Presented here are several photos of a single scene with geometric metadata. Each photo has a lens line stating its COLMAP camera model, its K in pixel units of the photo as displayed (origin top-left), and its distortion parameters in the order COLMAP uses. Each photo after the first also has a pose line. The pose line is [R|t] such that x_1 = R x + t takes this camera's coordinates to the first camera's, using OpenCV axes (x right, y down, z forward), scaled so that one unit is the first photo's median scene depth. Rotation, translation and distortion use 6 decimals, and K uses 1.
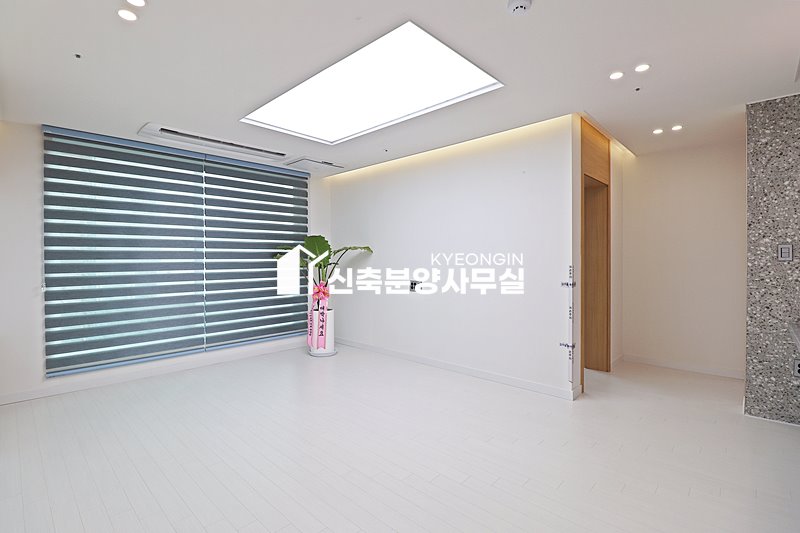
lens RADIAL K [[372.8, 0, 399.5], [0, 372.8, 262.6], [0, 0, 1]] dist [-0.002679, -0.012046]
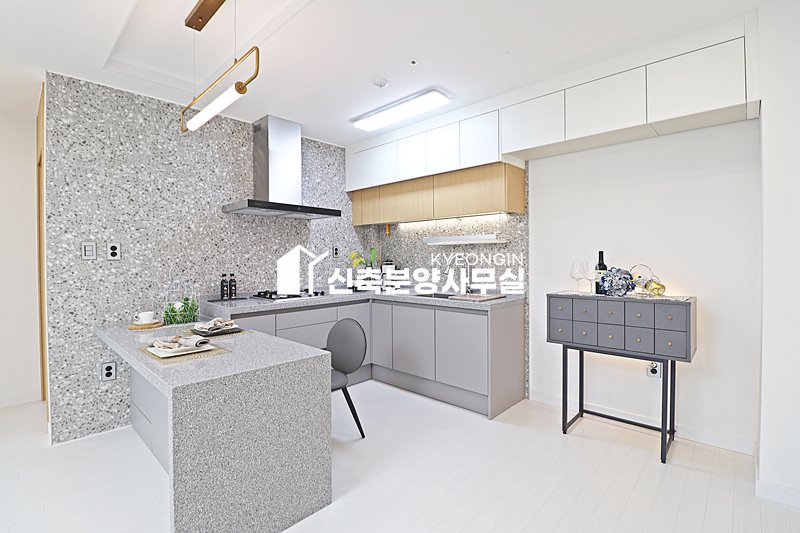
lens RADIAL K [[372.8, 0, 396.9], [0, 372.8, 261.4], [0, 0, 1]] dist [-0.002679, -0.012046]
pose [[-0.007905, -0.007393, 0.999941, 0.089838], [0.016452, 0.999836, 0.007522, 0.004135], [-0.999833, 0.016510, -0.007782, 0.178759]]
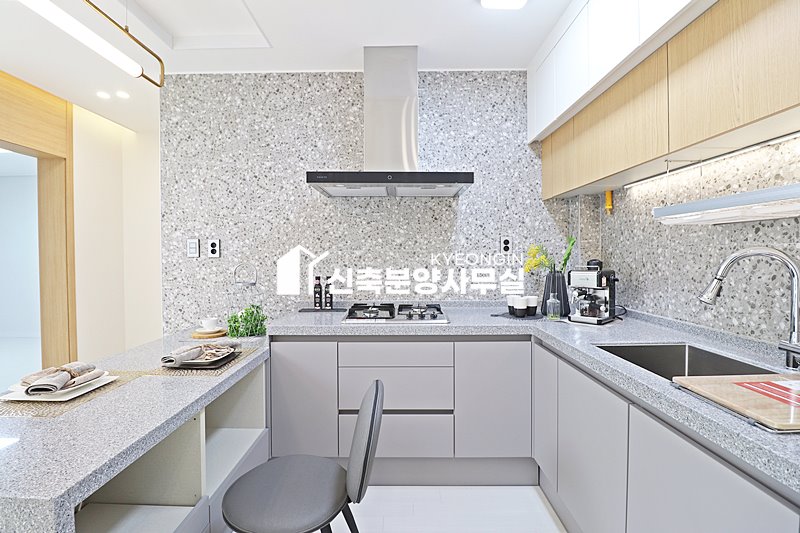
lens RADIAL K [[372.8, 0, 401.1], [0, 372.8, 261.7], [0, 0, 1]] dist [-0.002679, -0.012046]
pose [[0.724960, -0.010472, 0.688711, 0.606814], [0.008221, 0.999945, 0.006550, 0.003577], [-0.688742, 0.000913, 0.725006, -0.009975]]
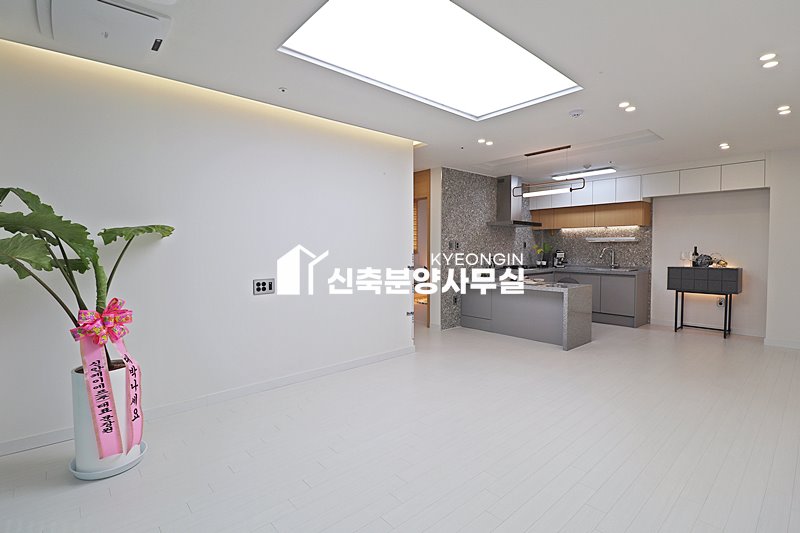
lens RADIAL K [[372.8, 0, 398.5], [0, 372.8, 258.6], [0, 0, 1]] dist [-0.002679, -0.012046]
pose [[0.090701, -0.028700, 0.995465, -0.804757], [0.011570, 0.999548, 0.027763, -0.010499], [-0.995811, 0.008999, 0.090992, 0.844384]]
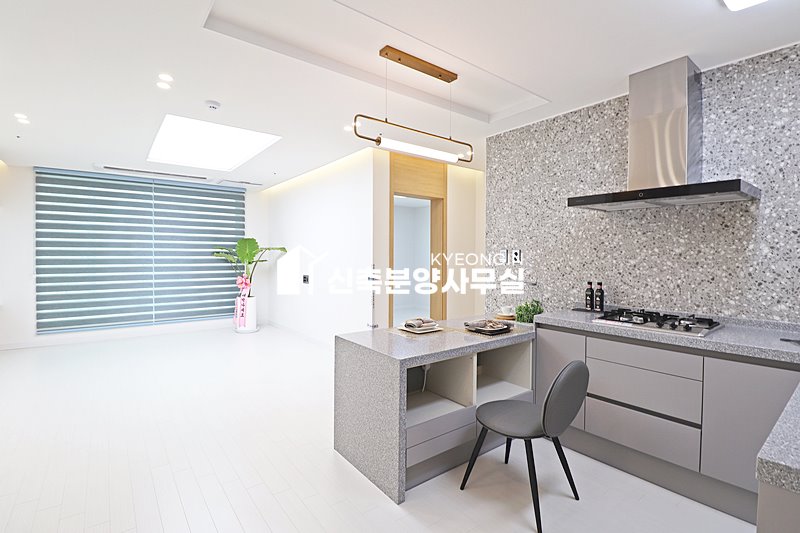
lens RADIAL K [[372.8, 0, 398.4], [0, 372.8, 262.2], [0, 0, 1]] dist [-0.002679, -0.012046]
pose [[0.988785, 0.011697, -0.148890, 0.677524], [-0.010780, 0.999918, 0.006960, -0.008588], [0.148959, -0.005277, 0.988829, -0.249410]]
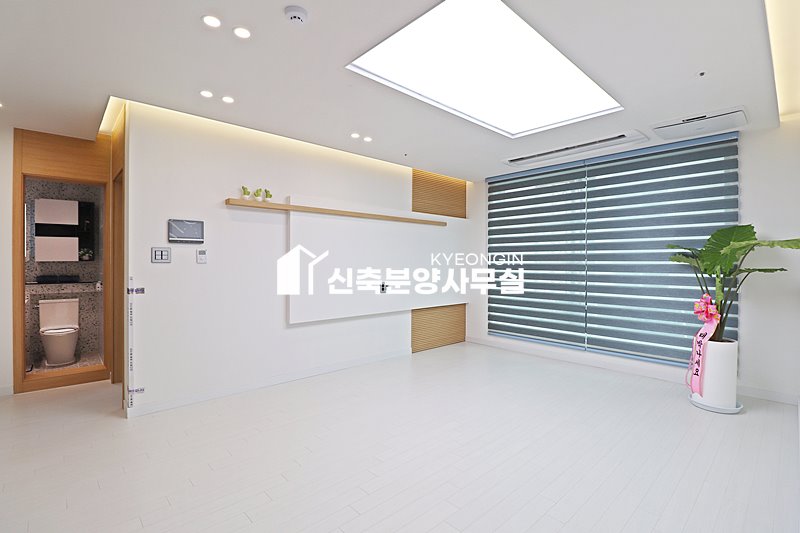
lens RADIAL K [[372.8, 0, 396.9], [0, 372.8, 262.4], [0, 0, 1]] dist [-0.002679, -0.012046]
pose [[-0.071715, 0.007166, -0.997399, 0.658664], [-0.012119, 0.999894, 0.008055, -0.009413], [0.997352, 0.012665, -0.071620, 0.666396]]
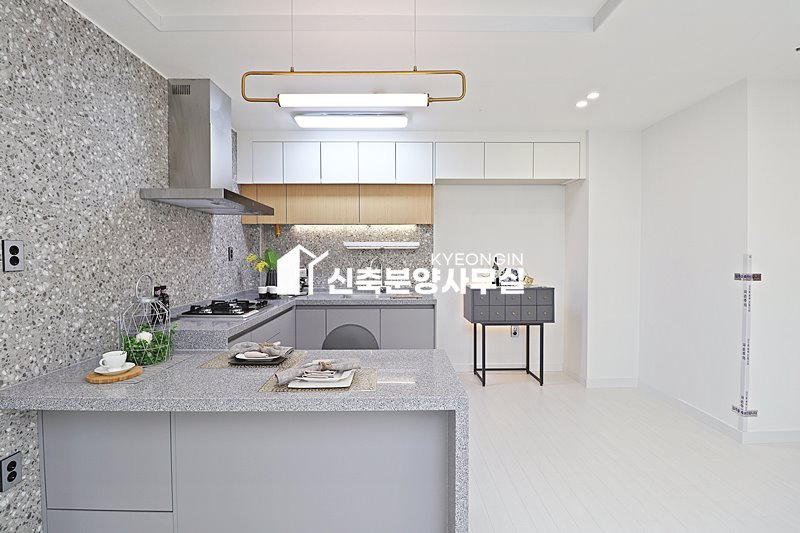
lens RADIAL K [[372.8, 0, 398.6], [0, 372.8, 262.4], [0, 0, 1]] dist [-0.002679, -0.012046]
pose [[-0.702626, -0.012216, 0.711454, 0.242622], [0.009246, 0.999611, 0.026295, -0.019001], [-0.711499, 0.025054, -0.702240, 0.718313]]
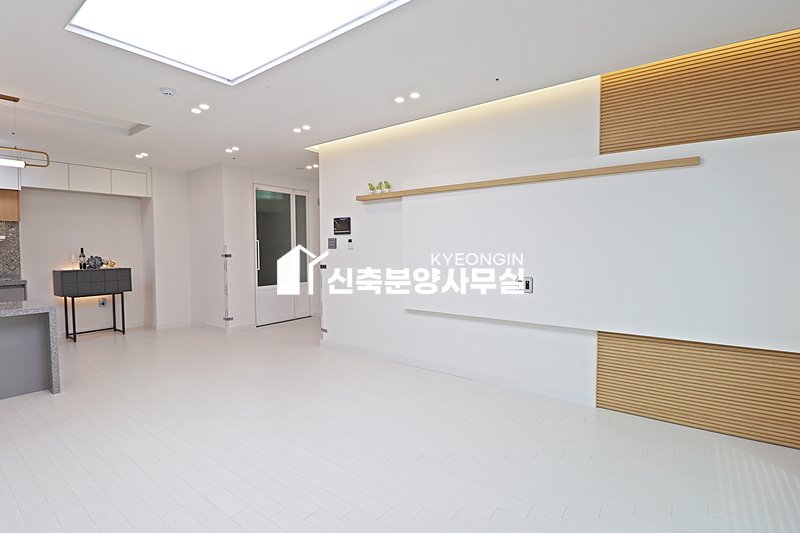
lens RADIAL K [[372.8, 0, 395.5], [0, 372.8, 255.7], [0, 0, 1]] dist [-0.002679, -0.012046]
pose [[-0.992624, 0.012118, -0.120630, -0.232867], [0.008433, 0.999483, 0.031016, -0.008068], [0.120944, 0.029770, -0.992213, 1.354253]]
